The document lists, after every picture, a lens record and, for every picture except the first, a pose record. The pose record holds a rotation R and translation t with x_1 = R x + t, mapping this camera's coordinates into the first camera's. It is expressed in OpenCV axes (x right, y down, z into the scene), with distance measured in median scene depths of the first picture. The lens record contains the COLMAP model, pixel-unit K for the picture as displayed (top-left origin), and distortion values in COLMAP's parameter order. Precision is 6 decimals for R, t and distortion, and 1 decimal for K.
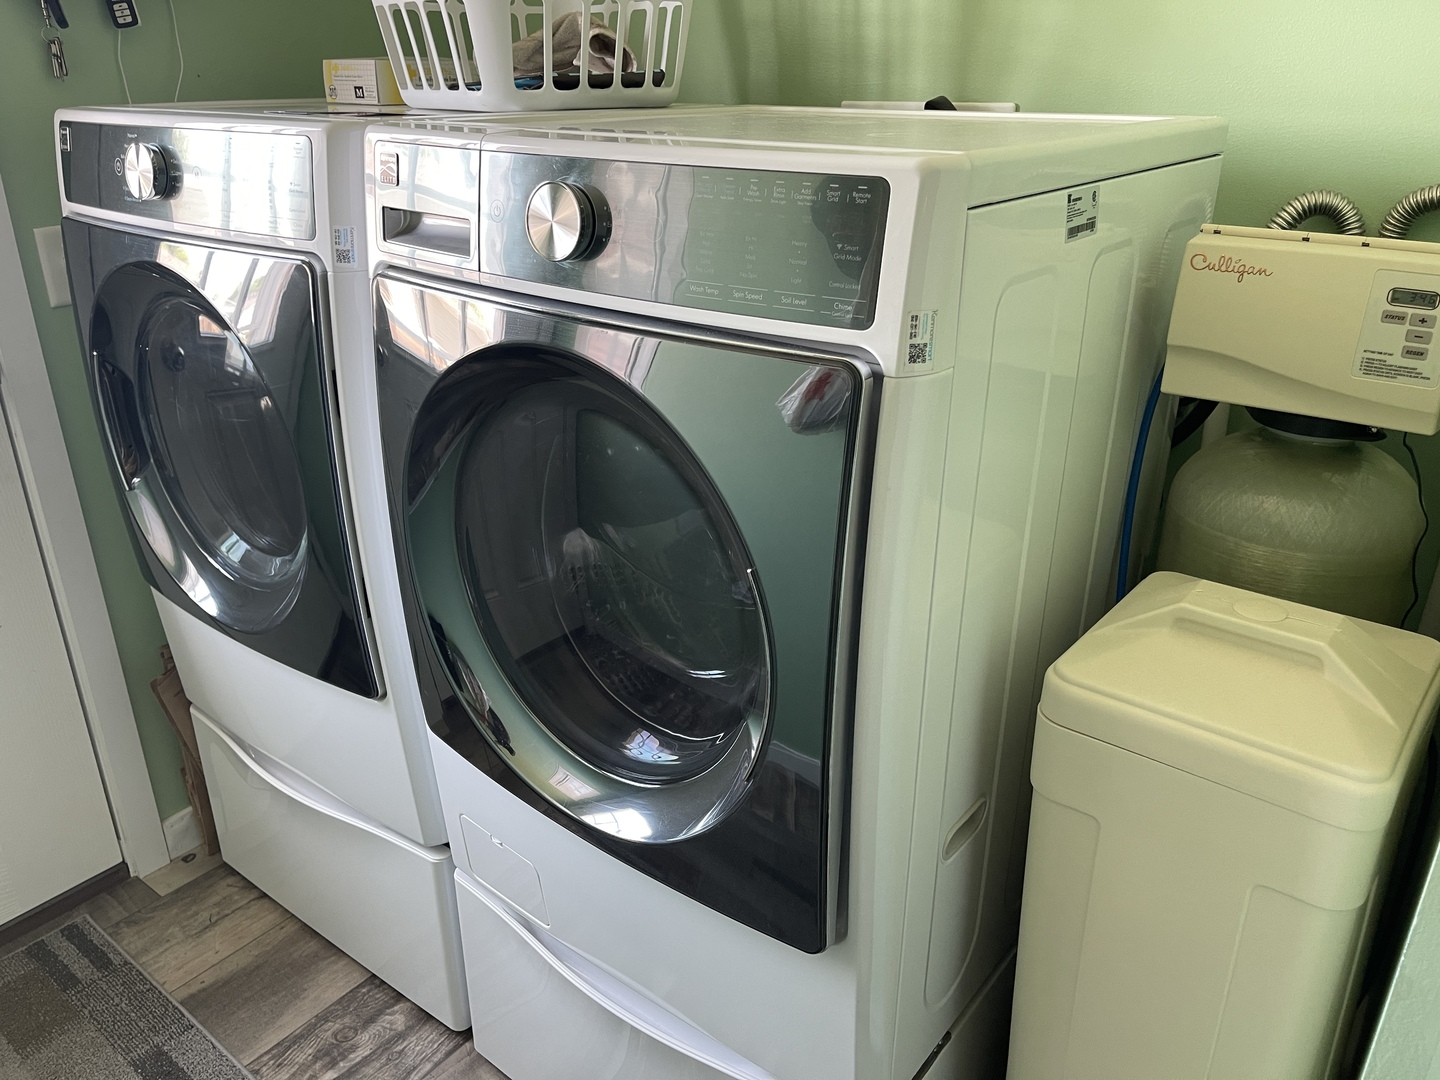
lens RADIAL K [[1110.8, 0, 724.3], [0, 1110.8, 538.4], [0, 0, 1]] dist [0.063081, -0.087480]
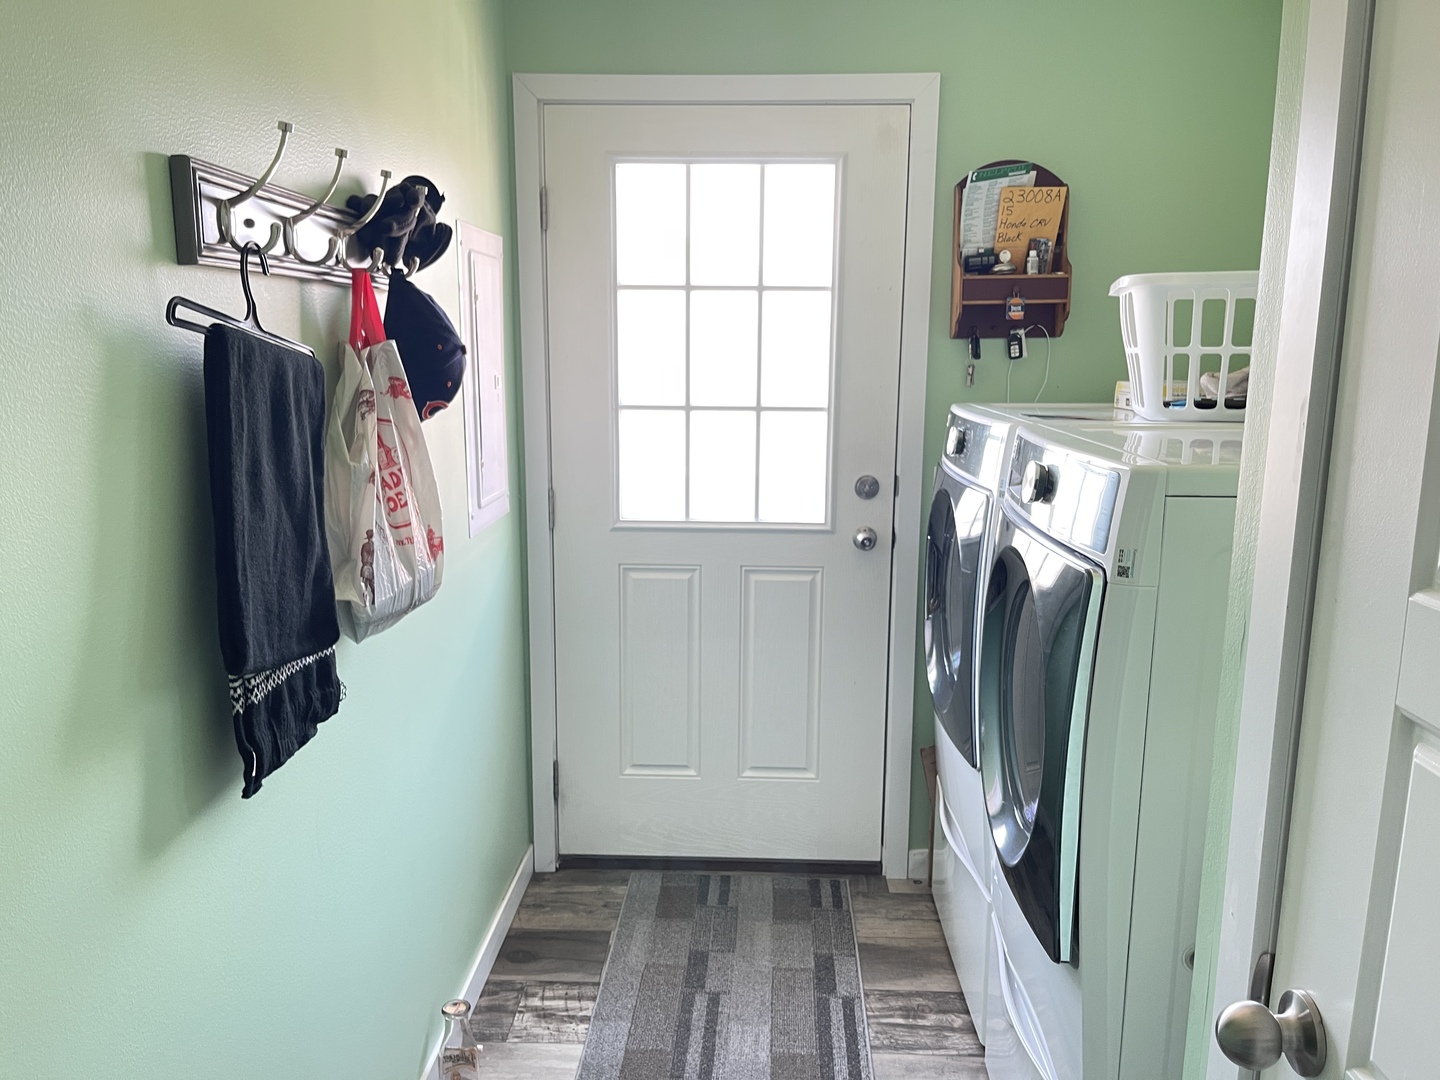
lens RADIAL K [[1110.8, 0, 721.8], [0, 1110.8, 541.9], [0, 0, 1]] dist [0.063081, -0.087480]
pose [[0.585464, 0.149196, -0.796851, 0.551275], [-0.325067, 0.943647, -0.062153, 0.045540], [0.742673, 0.295418, 0.600970, -0.233593]]
